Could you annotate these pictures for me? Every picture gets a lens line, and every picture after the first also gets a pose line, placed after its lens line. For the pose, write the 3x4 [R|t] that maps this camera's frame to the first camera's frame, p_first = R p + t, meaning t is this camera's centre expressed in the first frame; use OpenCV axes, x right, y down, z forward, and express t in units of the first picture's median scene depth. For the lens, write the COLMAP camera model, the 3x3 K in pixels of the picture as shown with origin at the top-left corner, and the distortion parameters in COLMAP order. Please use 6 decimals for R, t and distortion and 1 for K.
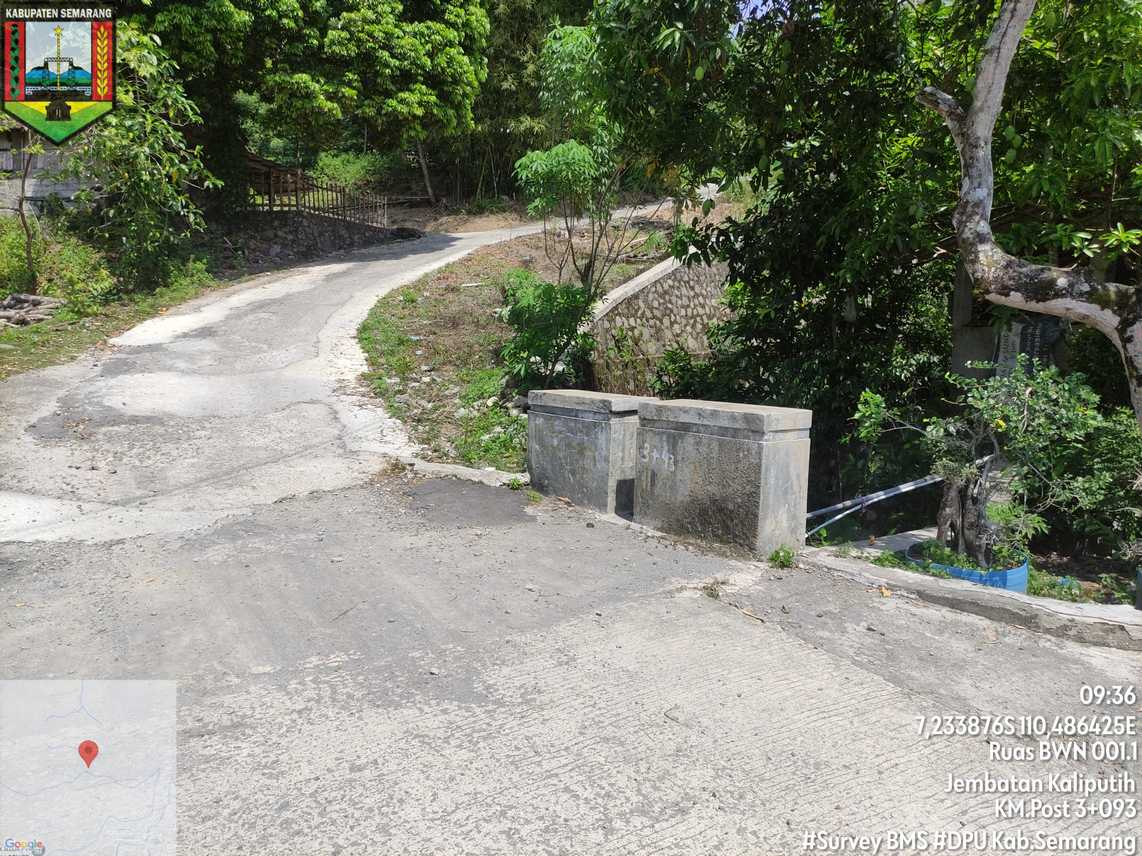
lens RADIAL K [[842.6, 0, 568.7], [0, 842.6, 424.5], [0, 0, 1]] dist [0.056079, -0.055364]
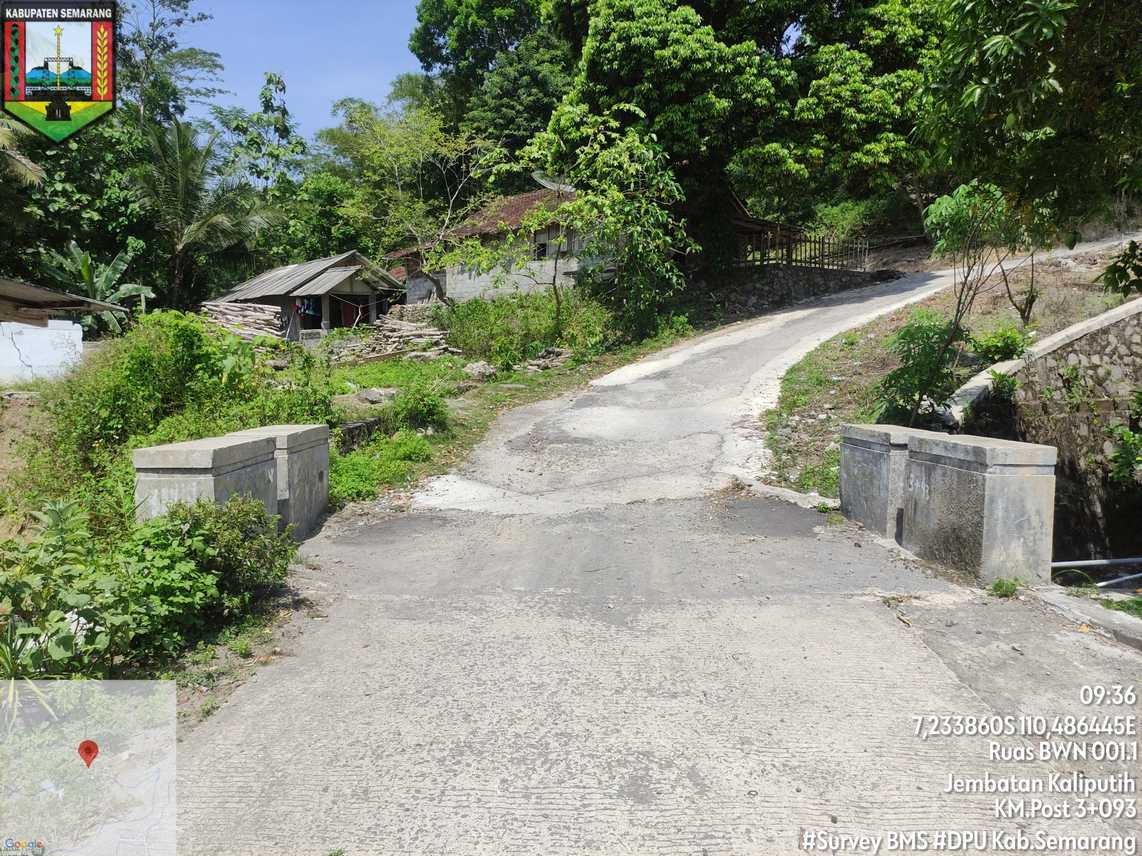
lens RADIAL K [[842.6, 0, 570.2], [0, 842.6, 425.2], [0, 0, 1]] dist [0.056079, -0.055364]
pose [[0.825454, 0.028897, -0.563729, 0.135358], [-0.056525, 0.997900, -0.031616, 0.007735], [0.561631, 0.057962, 0.825355, -0.056086]]
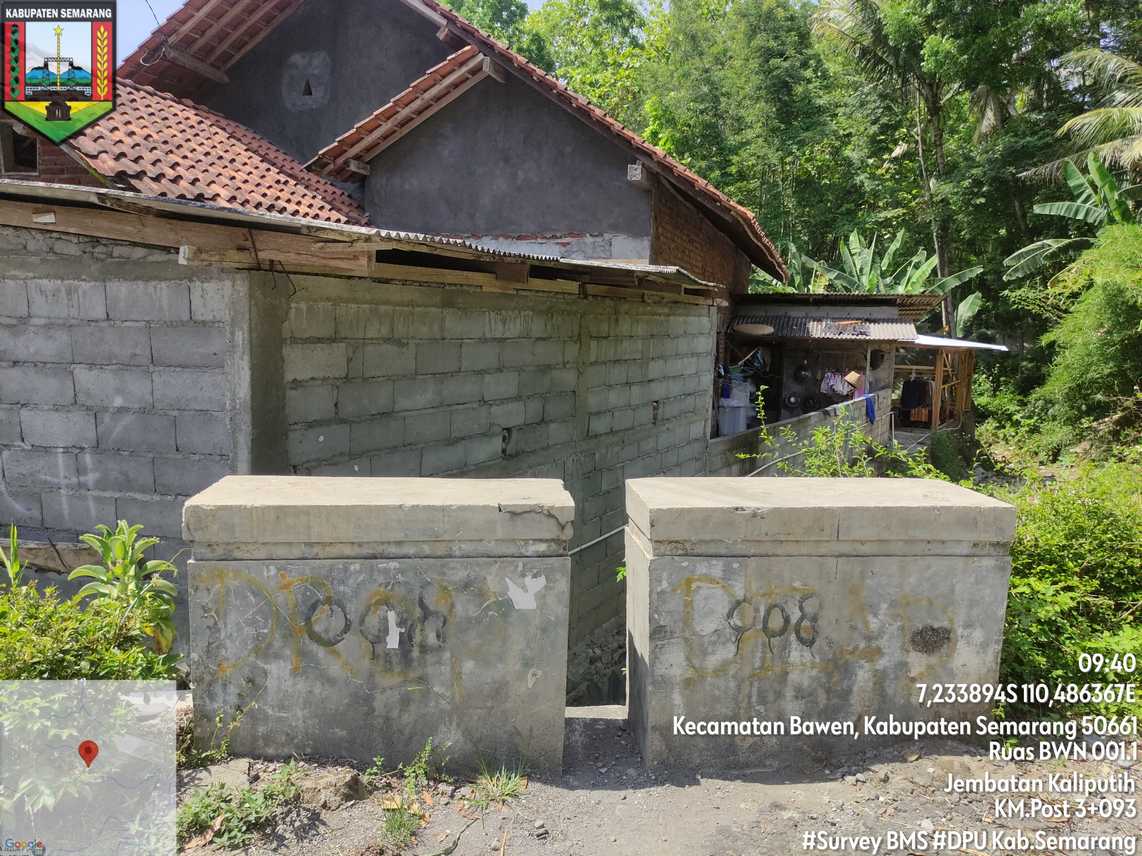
lens RADIAL K [[842.6, 0, 567.8], [0, 842.6, 423.6], [0, 0, 1]] dist [0.056079, -0.055364]
pose [[-0.511228, 0.093515, -0.854342, -0.075118], [-0.112874, 0.978147, 0.174609, -0.038819], [0.852001, 0.185698, -0.489501, 0.291469]]
